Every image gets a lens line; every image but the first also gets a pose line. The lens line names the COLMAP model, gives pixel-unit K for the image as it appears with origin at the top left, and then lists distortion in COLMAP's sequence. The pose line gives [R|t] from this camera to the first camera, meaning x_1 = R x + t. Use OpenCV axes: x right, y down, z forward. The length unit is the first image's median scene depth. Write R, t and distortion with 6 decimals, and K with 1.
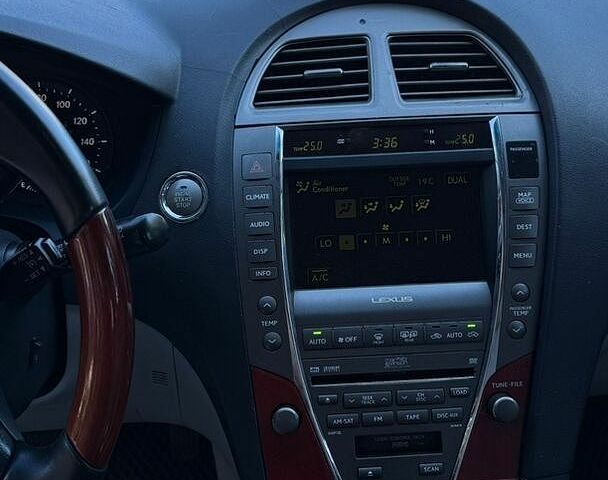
lens RADIAL K [[878.1, 0, 303.2], [0, 878.1, 239.2], [0, 0, 1]] dist [0.009934, 0.107435]
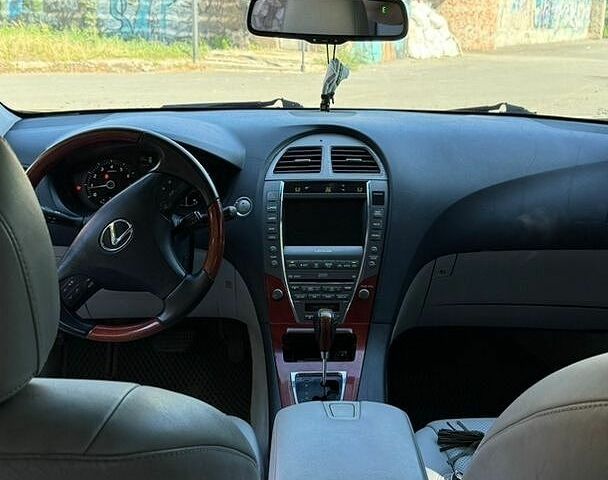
lens RADIAL K [[878.1, 0, 303.2], [0, 878.1, 239.2], [0, 0, 1]] dist [0.009934, 0.107435]
pose [[0.996658, 0.045944, -0.067545, 0.213049], [-0.052290, 0.994064, -0.095402, 0.278558], [0.062761, 0.098615, 0.993145, -1.502028]]
